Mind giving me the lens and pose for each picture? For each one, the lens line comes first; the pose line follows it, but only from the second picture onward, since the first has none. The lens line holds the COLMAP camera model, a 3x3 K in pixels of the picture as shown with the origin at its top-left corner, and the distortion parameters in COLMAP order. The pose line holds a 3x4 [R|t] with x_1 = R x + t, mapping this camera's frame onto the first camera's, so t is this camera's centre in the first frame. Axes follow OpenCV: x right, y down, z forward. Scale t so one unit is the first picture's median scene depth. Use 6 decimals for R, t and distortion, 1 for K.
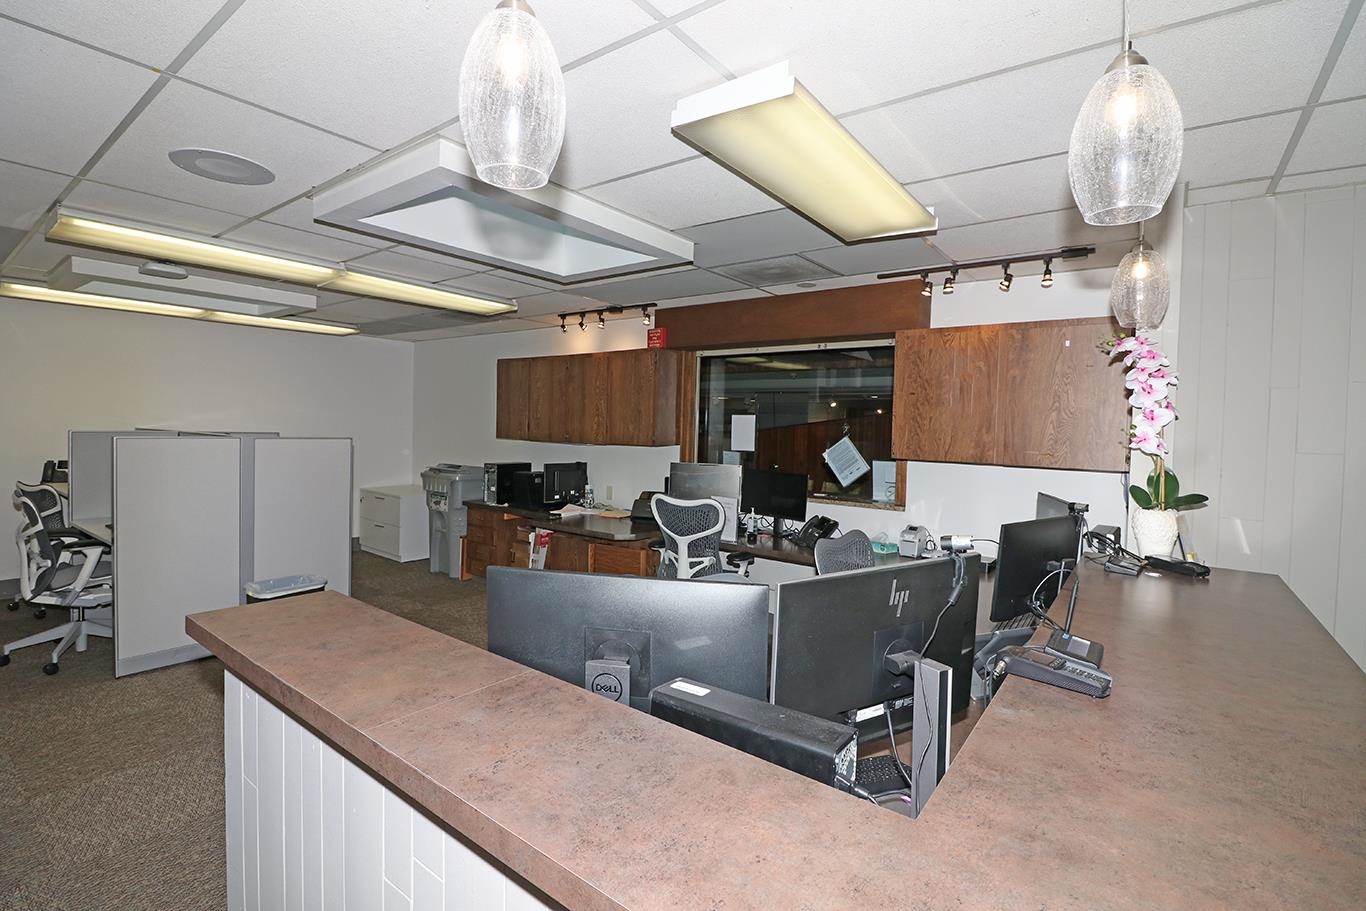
lens RADIAL K [[629.1, 0, 681.8], [0, 629.1, 450.1], [0, 0, 1]] dist [-0.000999, -0.009392]
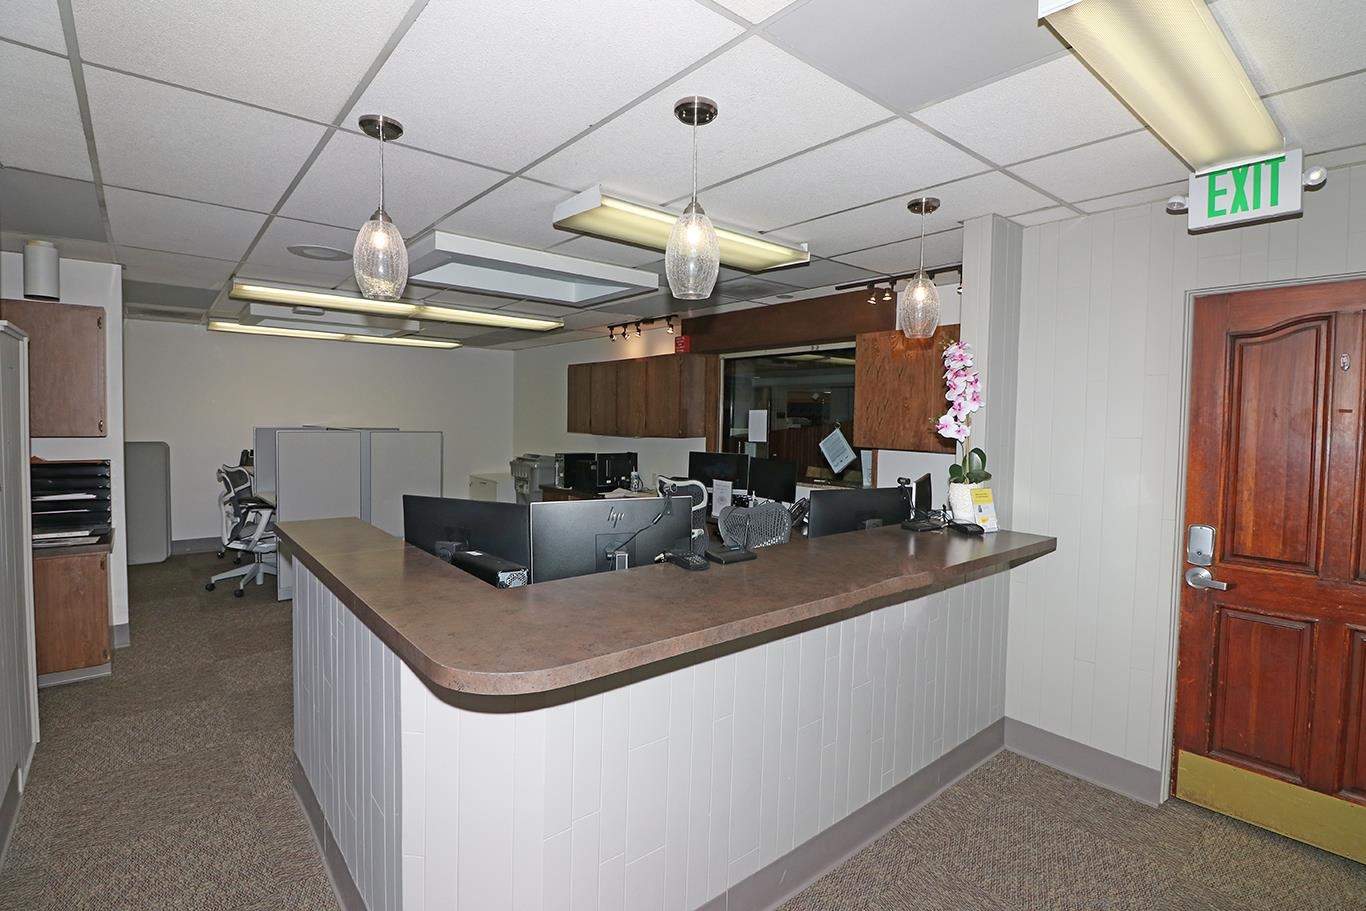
lens RADIAL K [[651.9, 0, 683.0], [0, 651.9, 455.5], [0, 0, 1]] dist [-0.000875, -0.000225]
pose [[0.975049, 0.002880, -0.221971, 0.250051], [0.000006, 0.999915, 0.013001, 0.011657], [0.221989, -0.012678, 0.974967, -0.186461]]
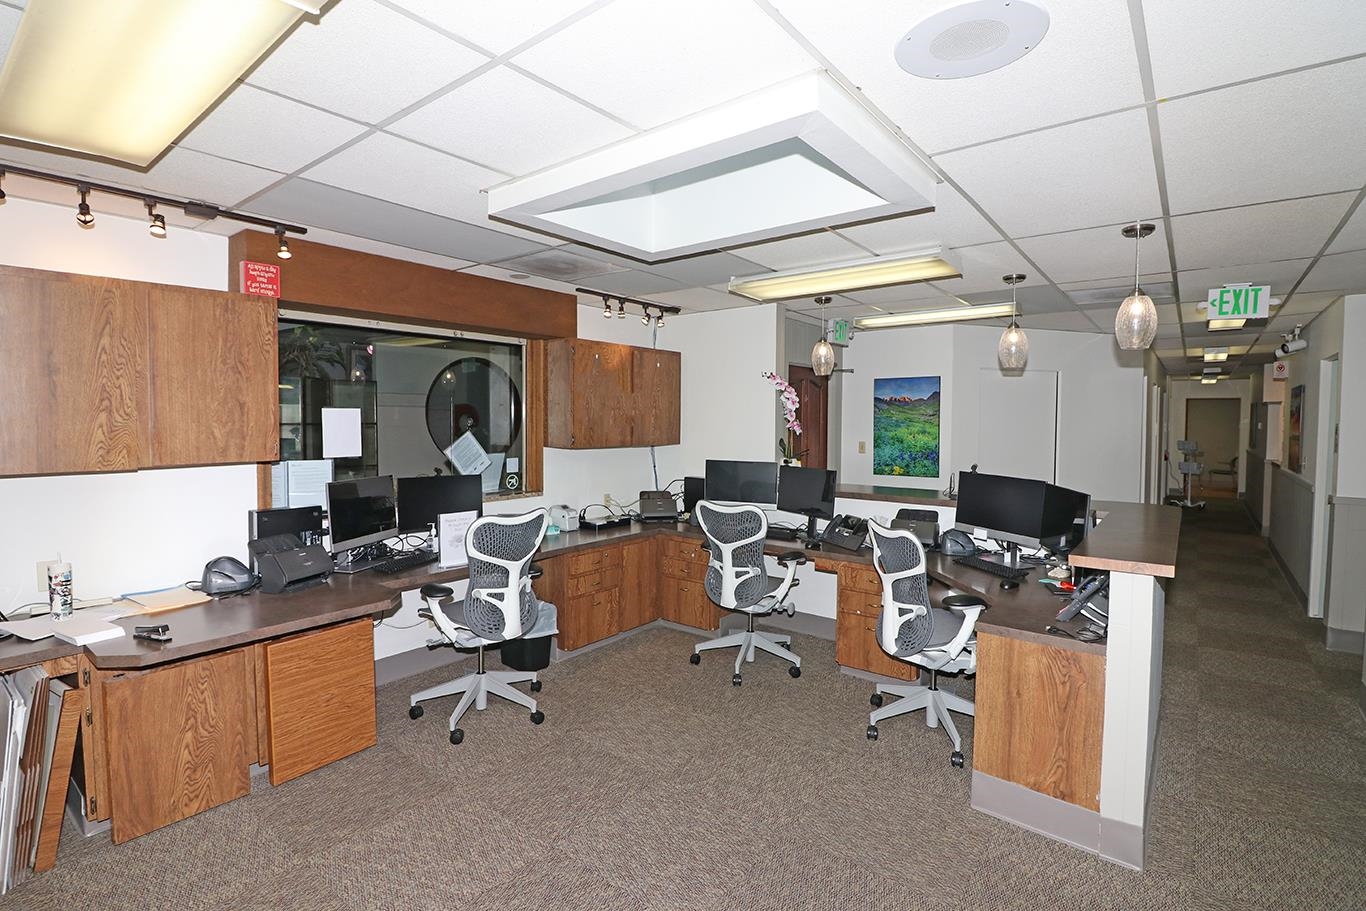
lens RADIAL K [[651.9, 0, 683.0], [0, 651.9, 455.5], [0, 0, 1]] dist [-0.000875, -0.000225]
pose [[0.022364, -0.088549, 0.995821, -0.717301], [0.022565, 0.995861, 0.088046, -0.064756], [-0.999495, 0.020502, 0.024270, 0.650482]]
